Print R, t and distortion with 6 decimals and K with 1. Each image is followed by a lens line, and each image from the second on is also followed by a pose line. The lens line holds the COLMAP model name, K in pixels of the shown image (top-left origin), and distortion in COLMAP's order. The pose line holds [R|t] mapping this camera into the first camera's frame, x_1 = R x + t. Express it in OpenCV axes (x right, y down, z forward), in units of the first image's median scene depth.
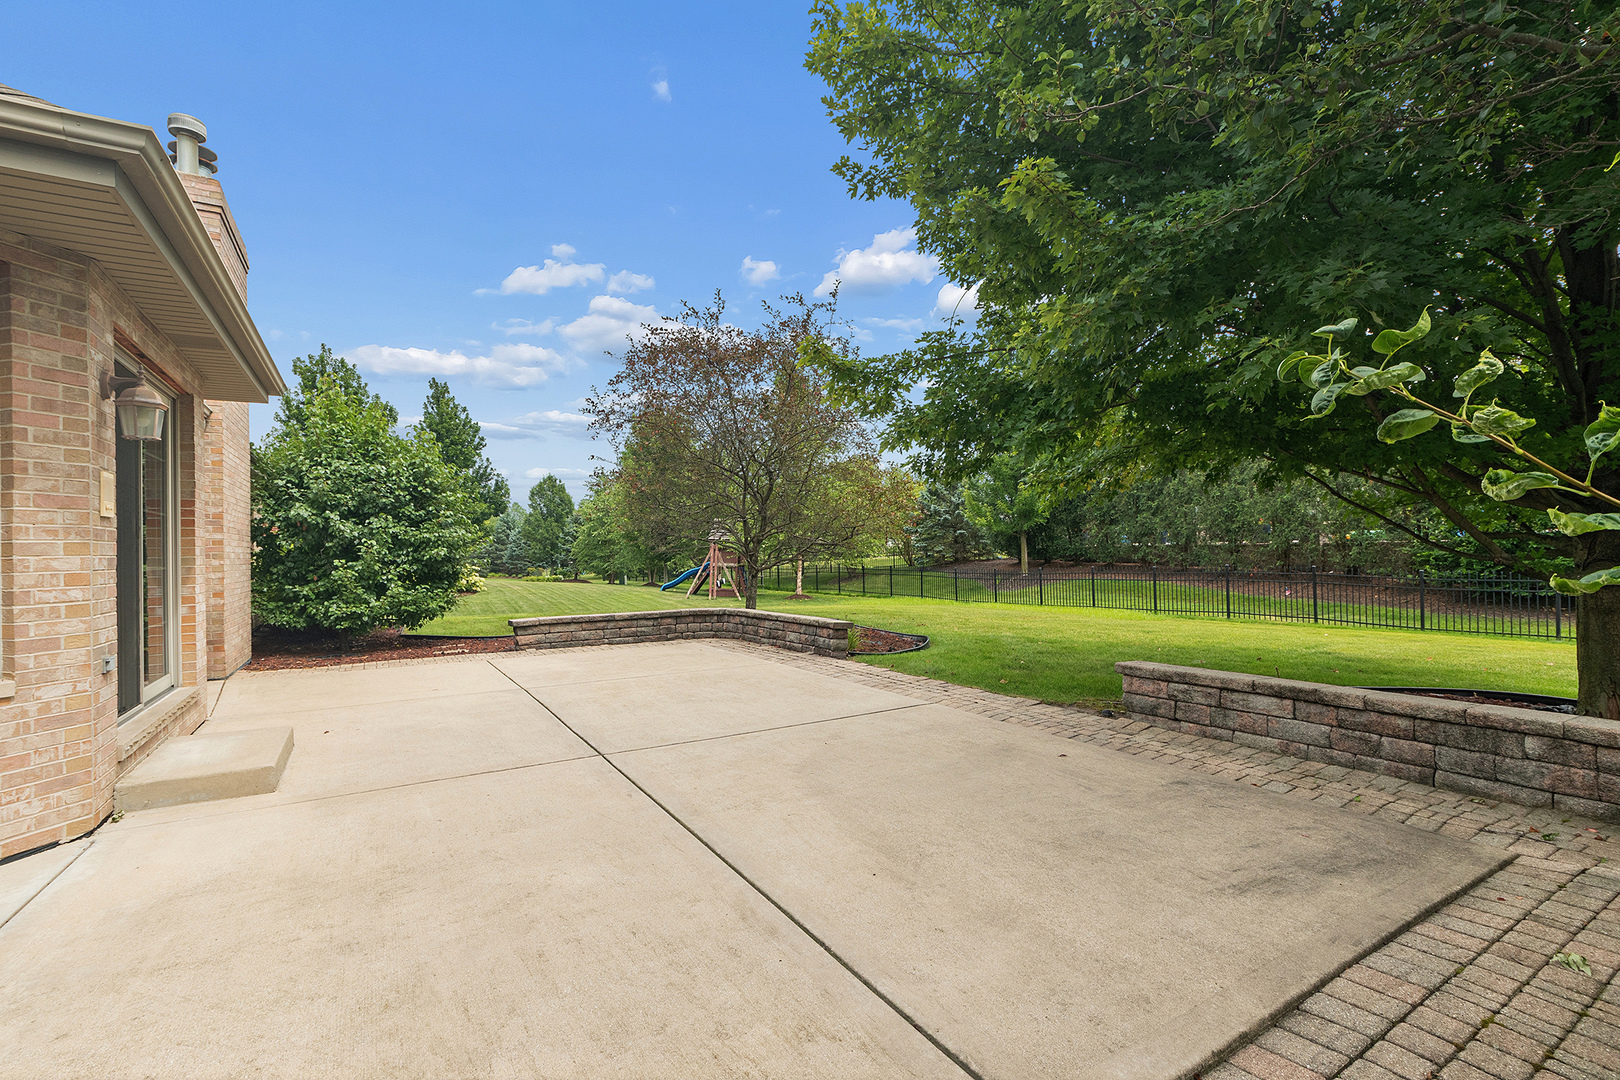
lens RADIAL K [[749.5, 0, 810.0], [0, 749.5, 540.0], [0, 0, 1]] dist [0.000587, 0.000086]
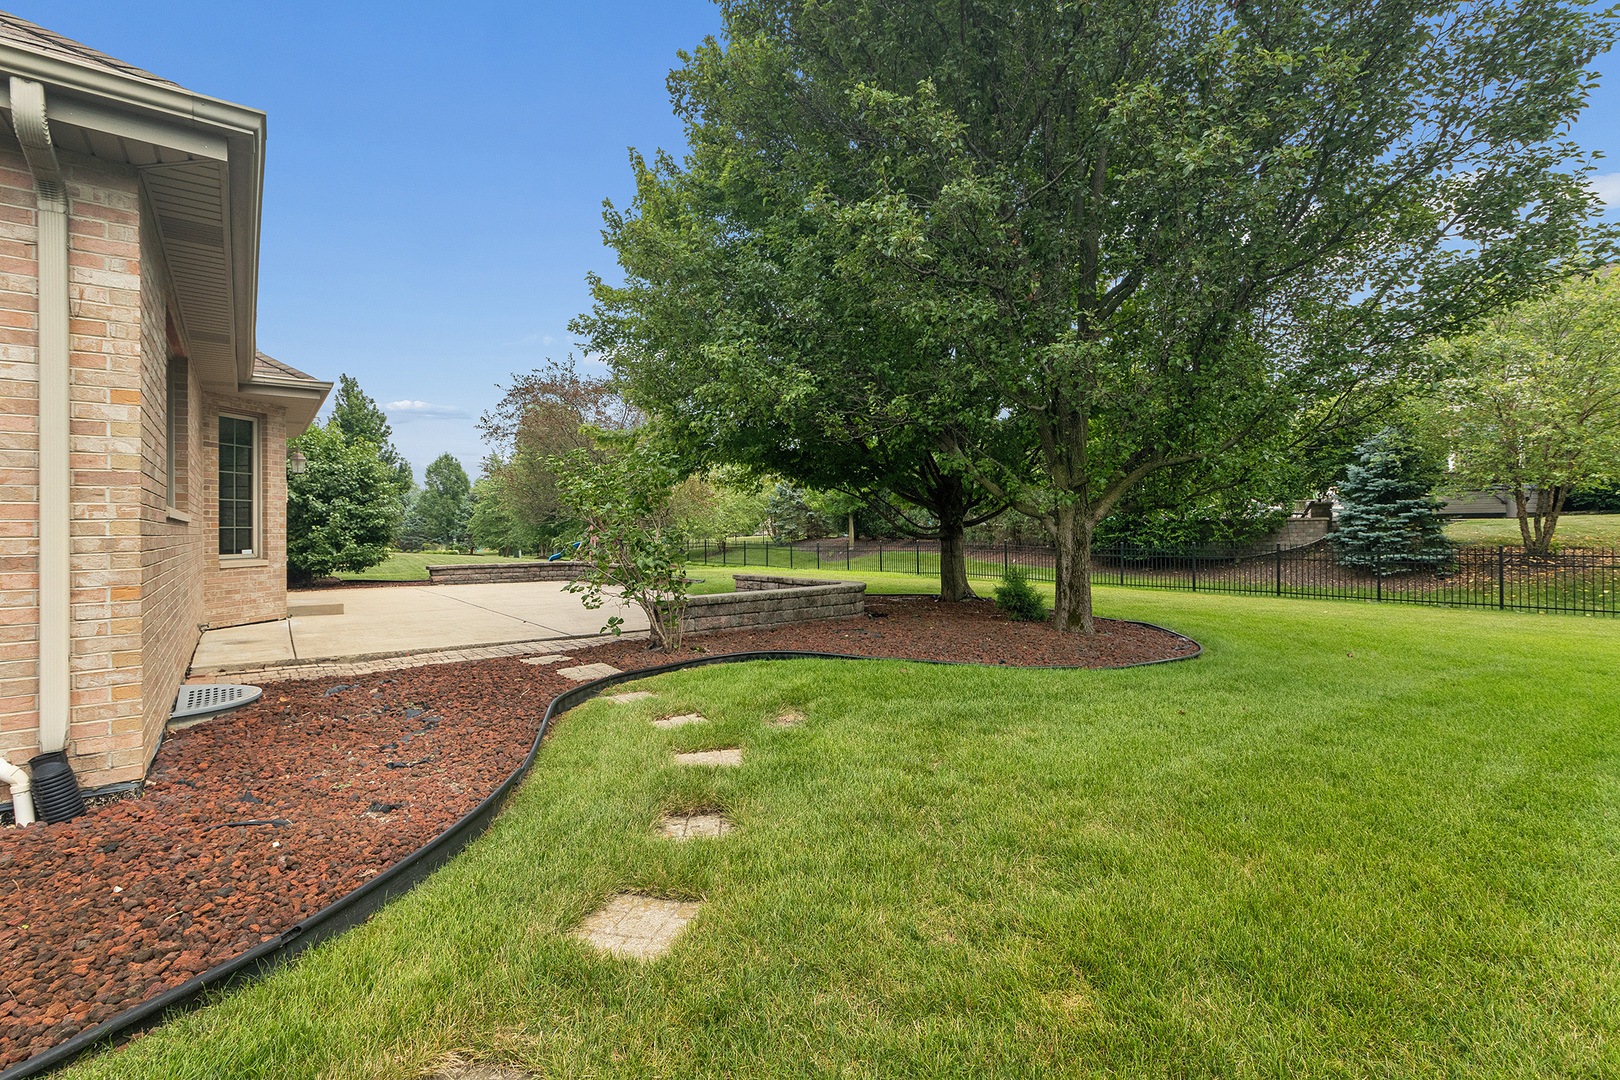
lens RADIAL K [[768.8, 0, 805.7], [0, 768.8, 526.2], [0, 0, 1]] dist [0.000056, 0.000024]
pose [[0.994192, 0.011250, 0.107036, 0.160361], [-0.012009, 0.999907, 0.006450, 0.003526], [-0.106953, -0.007698, 0.994234, -0.514776]]
